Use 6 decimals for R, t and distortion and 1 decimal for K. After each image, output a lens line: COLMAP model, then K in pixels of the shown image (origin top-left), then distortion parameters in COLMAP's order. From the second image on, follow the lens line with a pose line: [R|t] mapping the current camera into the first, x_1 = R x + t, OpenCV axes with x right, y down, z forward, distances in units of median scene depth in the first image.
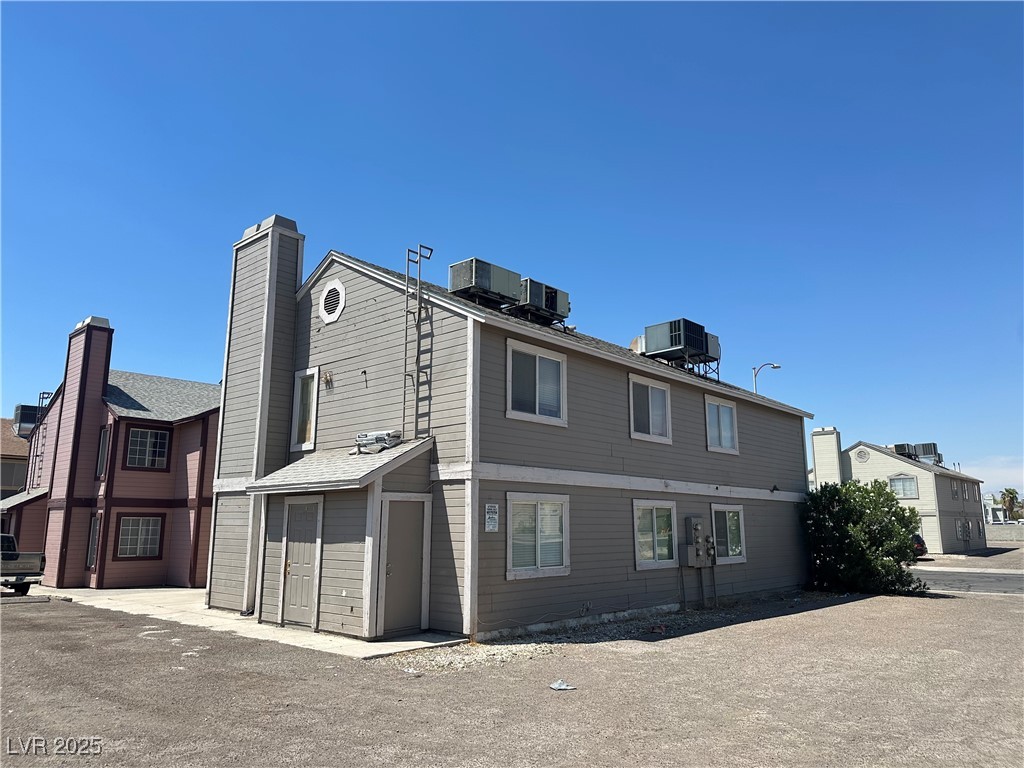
lens RADIAL K [[720.7, 0, 512.0], [0, 720.7, 384.0], [0, 0, 1]] dist [0.088453, -0.117570]
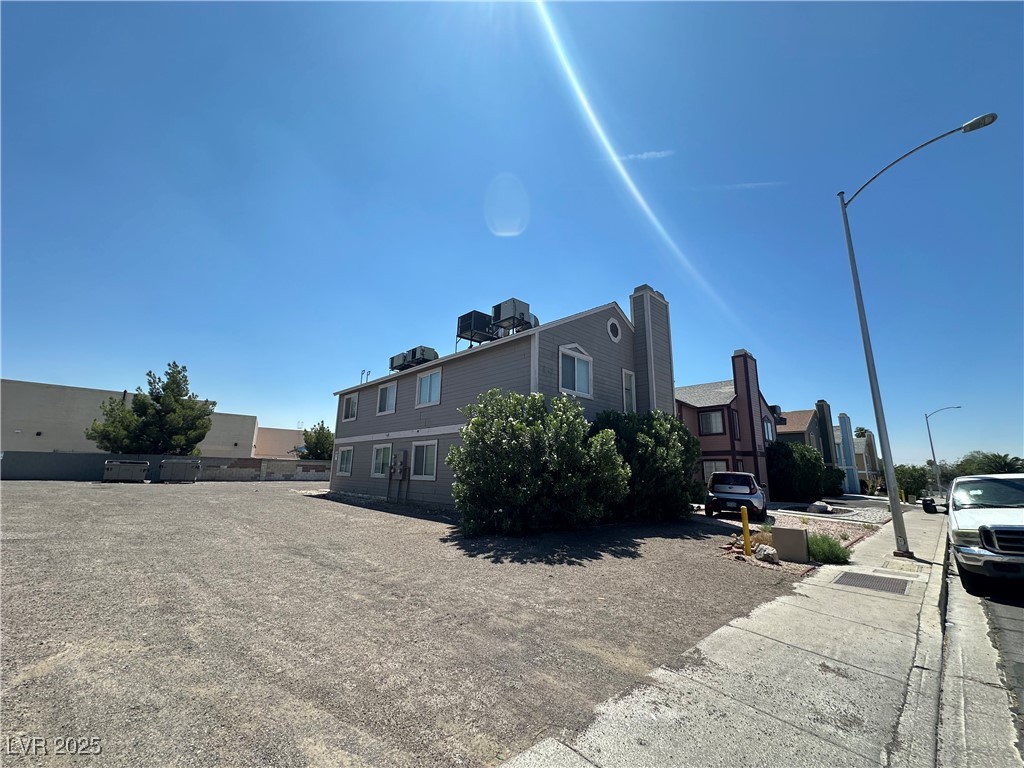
lens RADIAL K [[405.7, 0, 512.0], [0, 405.7, 384.0], [0, 0, 1]] dist [0.000269, 0.000054]
pose [[-0.082222, -0.213812, -0.973409, 1.130107], [0.172166, 0.958984, -0.225186, 0.276359], [0.981630, -0.186103, -0.042038, 1.252740]]
